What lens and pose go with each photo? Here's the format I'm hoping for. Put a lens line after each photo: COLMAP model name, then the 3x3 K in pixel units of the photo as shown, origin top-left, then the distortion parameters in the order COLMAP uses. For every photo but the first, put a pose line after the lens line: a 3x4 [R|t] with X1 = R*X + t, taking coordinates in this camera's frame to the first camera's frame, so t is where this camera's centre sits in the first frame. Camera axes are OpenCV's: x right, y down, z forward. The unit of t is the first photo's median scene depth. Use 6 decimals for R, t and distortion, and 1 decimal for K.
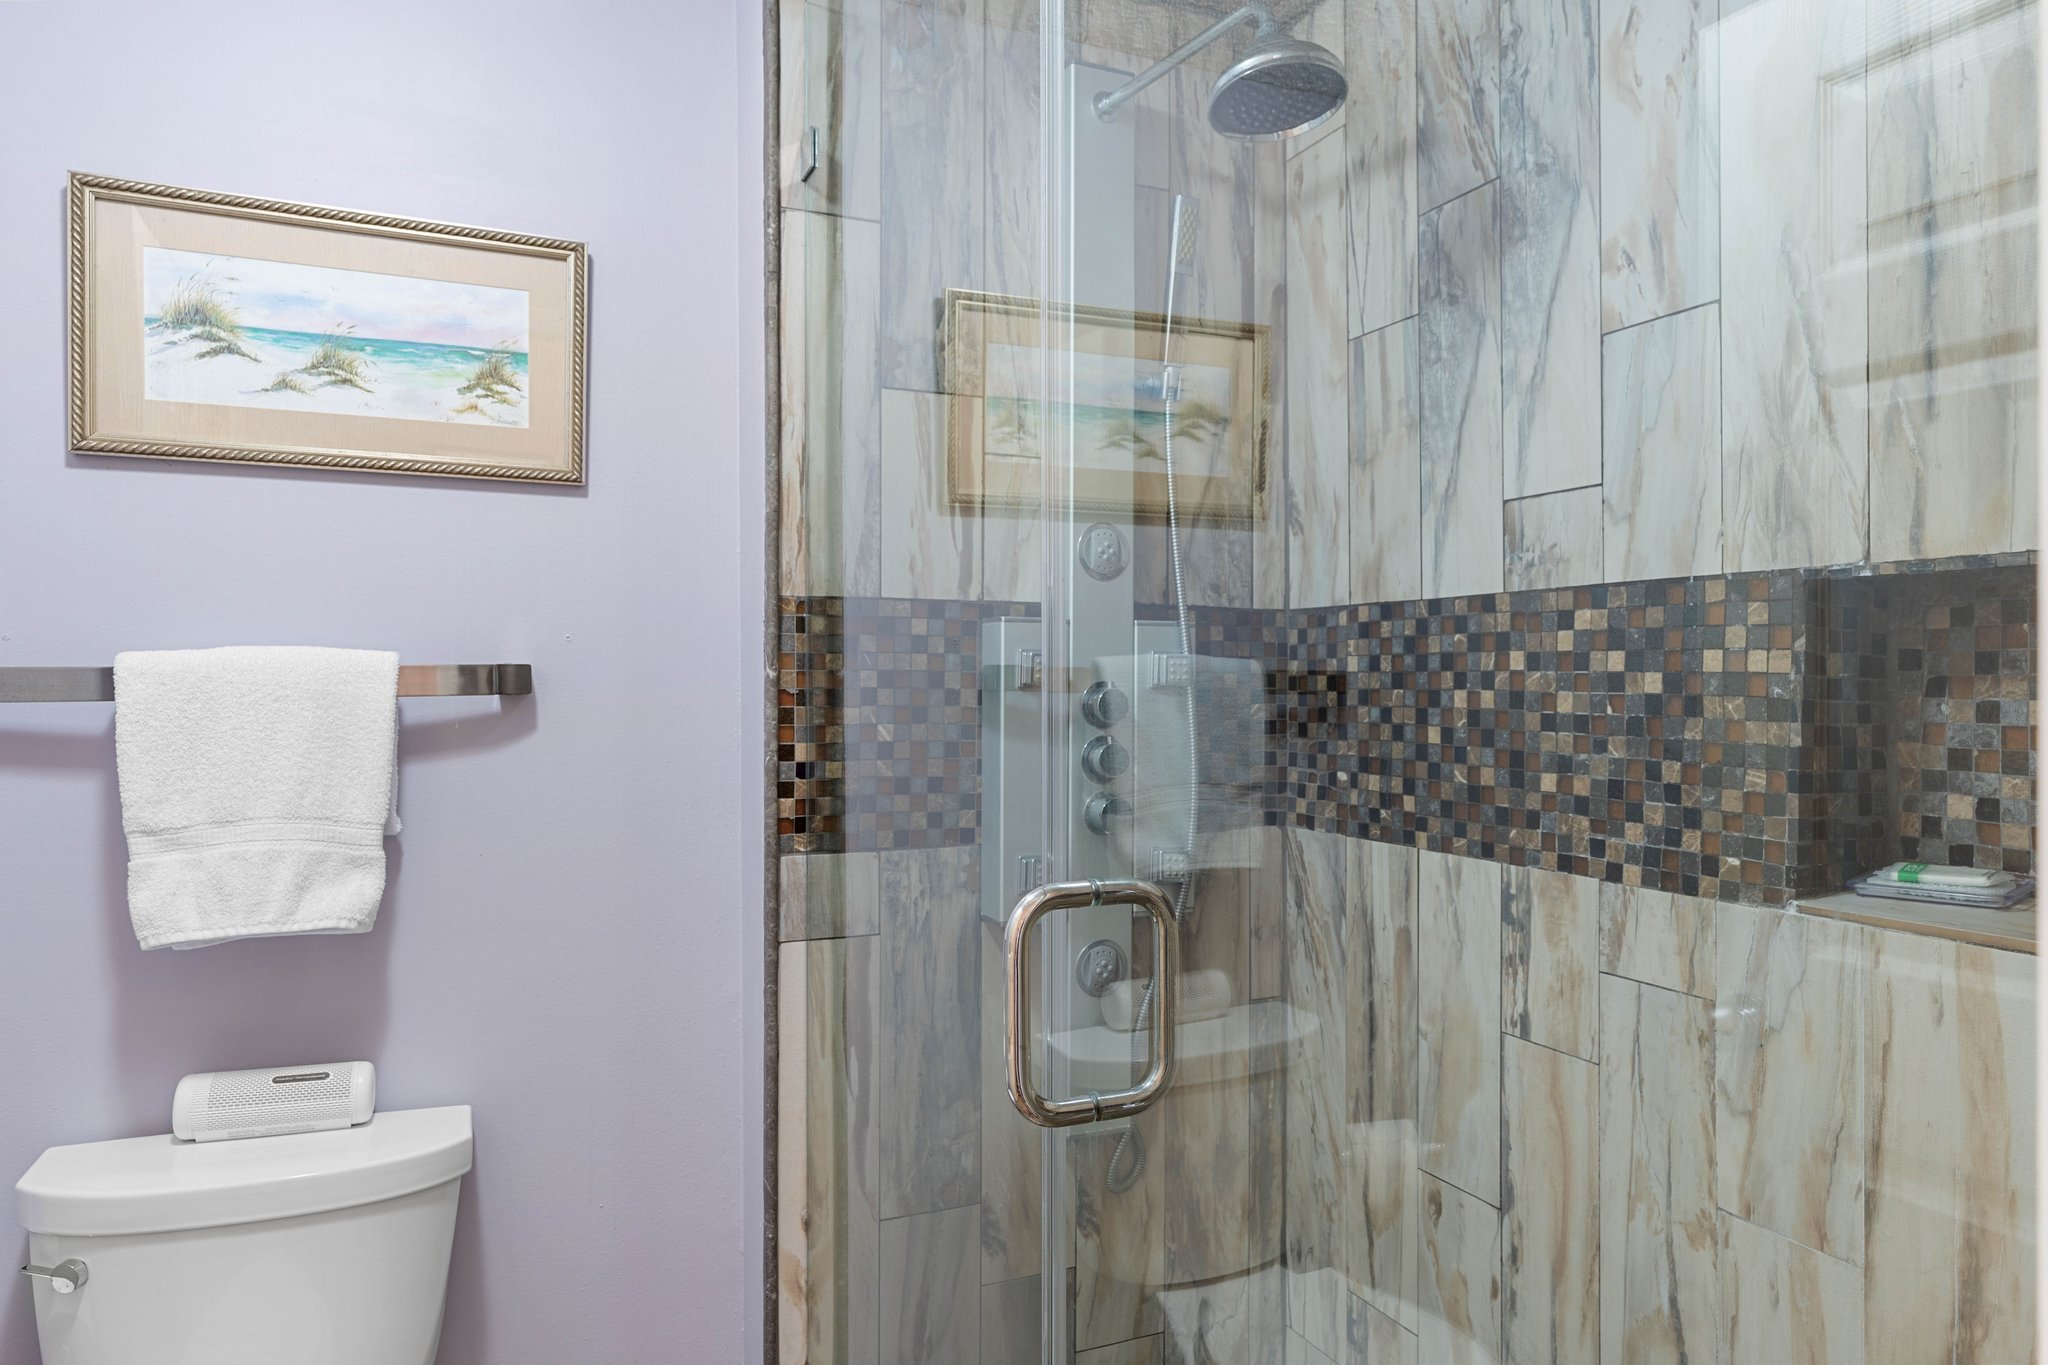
lens RADIAL K [[1296.2, 0, 1007.2], [0, 1296.2, 658.0], [0, 0, 1]] dist [0.000727, -0.000130]
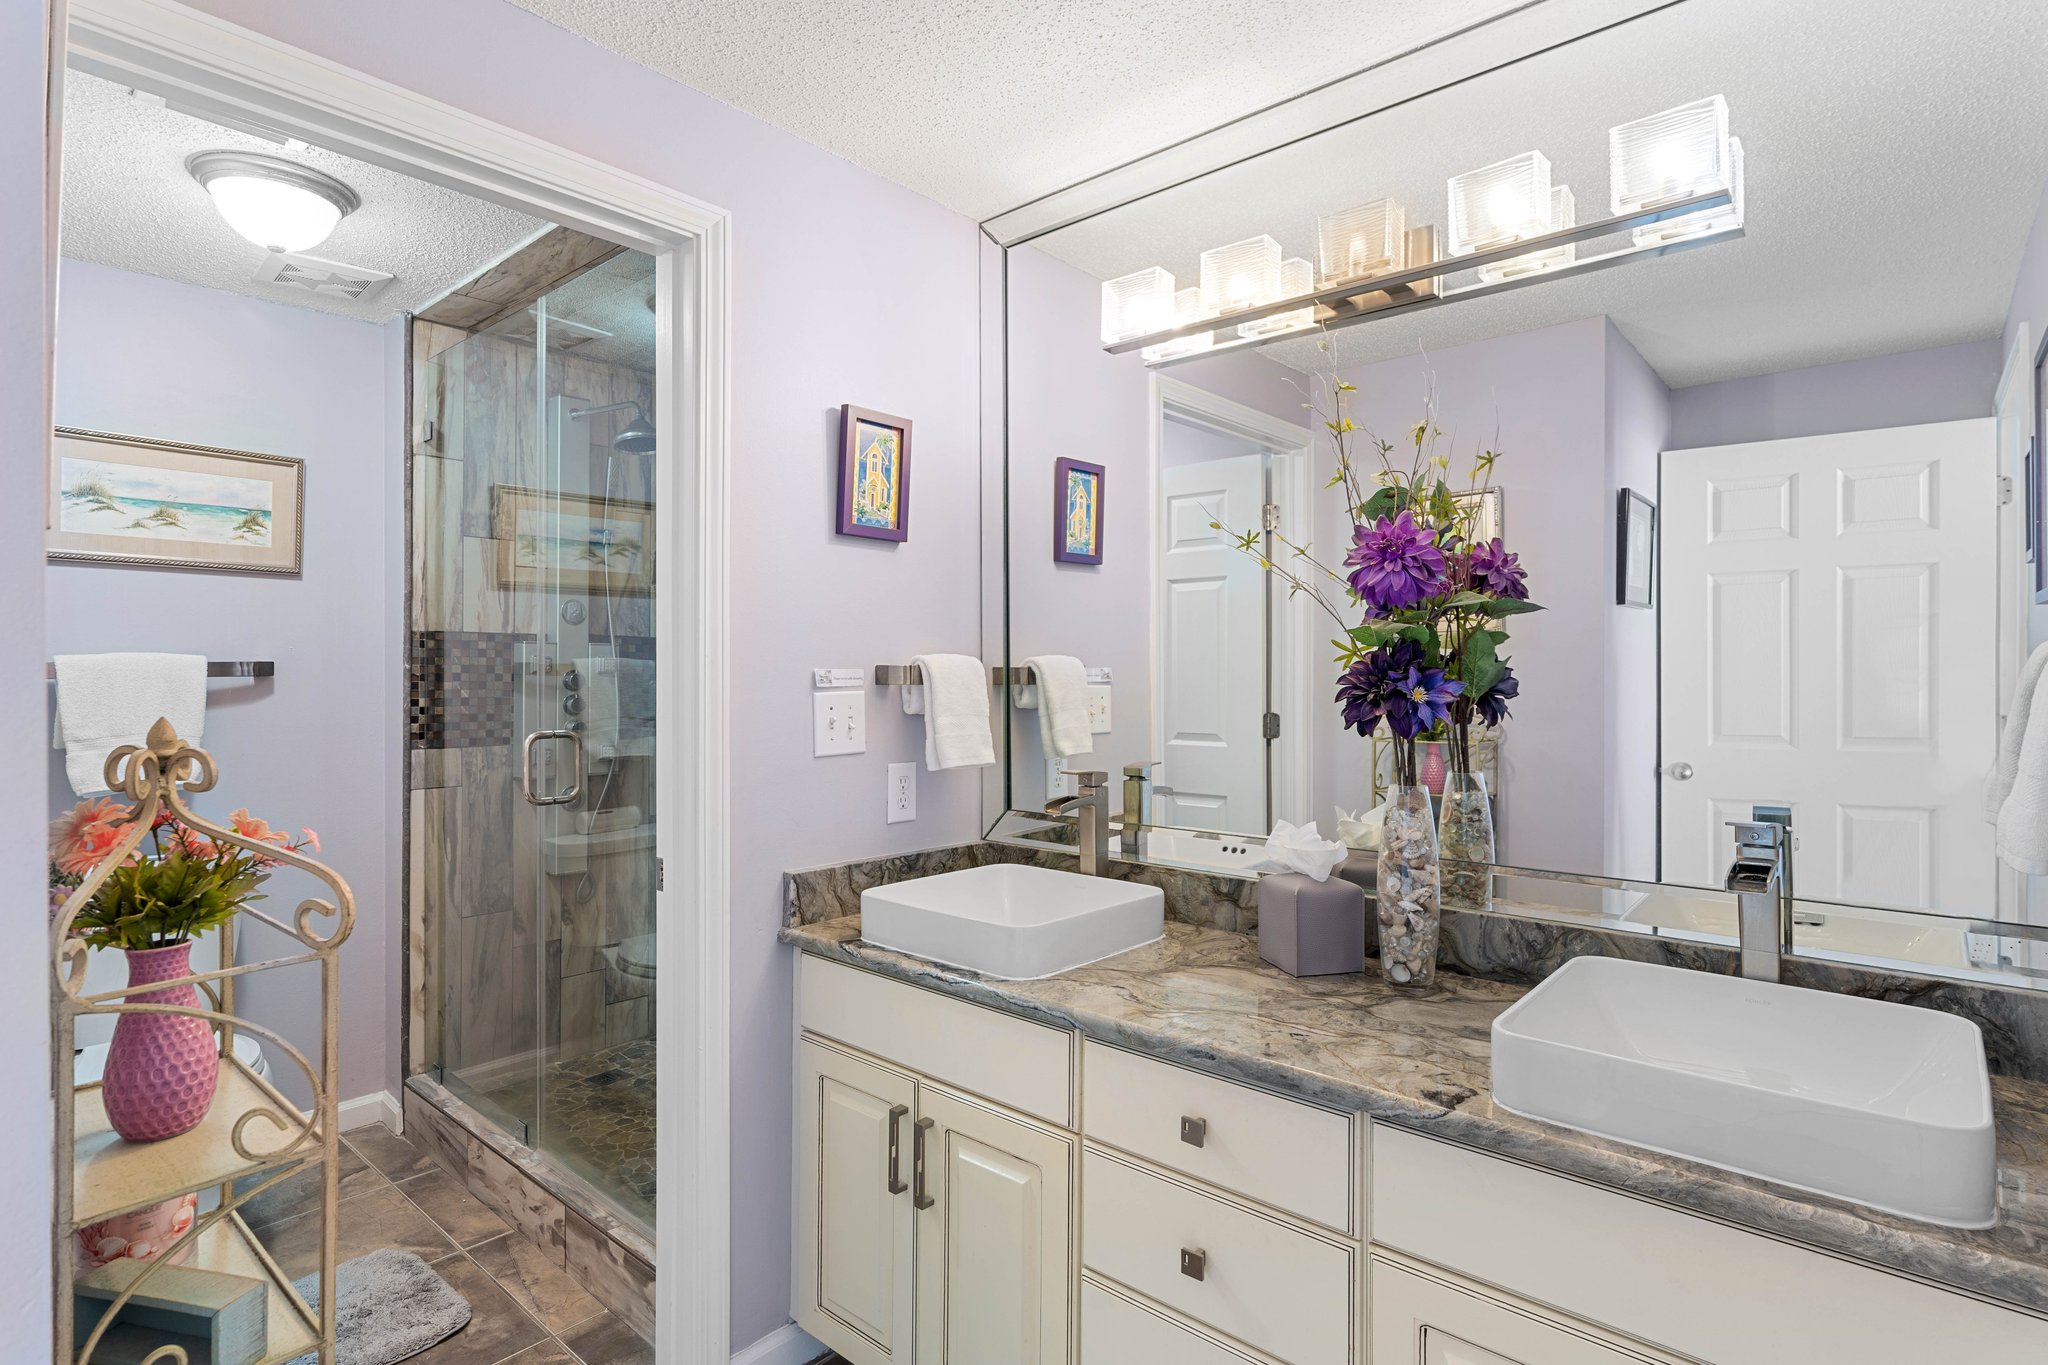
lens RADIAL K [[1063.0, 0, 1018.0], [0, 1063.0, 668.1], [0, 0, 1]] dist [-0.003165, 0.002670]
pose [[0.909800, 0.001879, 0.415044, 0.010657], [-0.008479, 0.999865, 0.014061, -0.018172], [-0.414961, -0.016312, 0.909693, -1.017398]]
